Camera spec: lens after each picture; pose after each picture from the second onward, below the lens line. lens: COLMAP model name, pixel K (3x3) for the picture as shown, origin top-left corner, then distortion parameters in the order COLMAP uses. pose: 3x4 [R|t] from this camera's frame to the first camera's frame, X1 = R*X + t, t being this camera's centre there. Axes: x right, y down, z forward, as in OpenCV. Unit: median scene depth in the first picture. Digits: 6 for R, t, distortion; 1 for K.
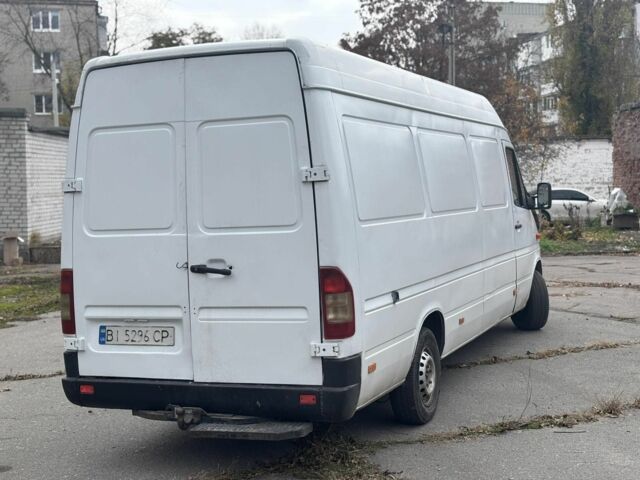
lens RADIAL K [[981.1, 0, 320.0], [0, 981.1, 240.0], [0, 0, 1]] dist [0.120751, -0.097626]
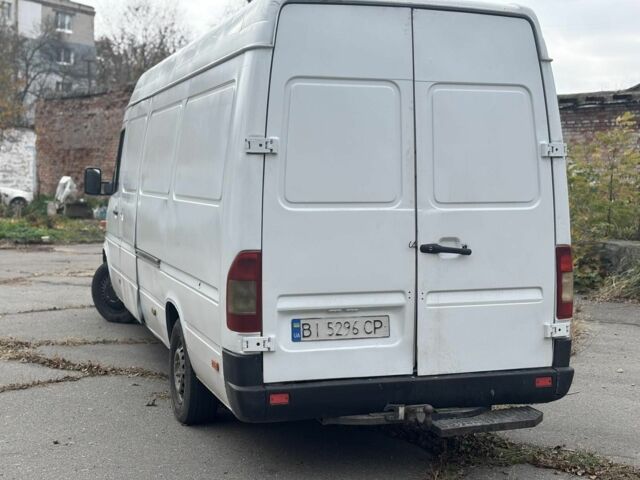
lens RADIAL K [[981.1, 0, 320.0], [0, 981.1, 240.0], [0, 0, 1]] dist [0.120751, -0.097626]
pose [[0.754218, 0.001247, 0.656623, -0.761446], [-0.006785, 0.999960, 0.005894, 0.016745], [-0.656590, -0.008901, 0.754196, 0.383547]]
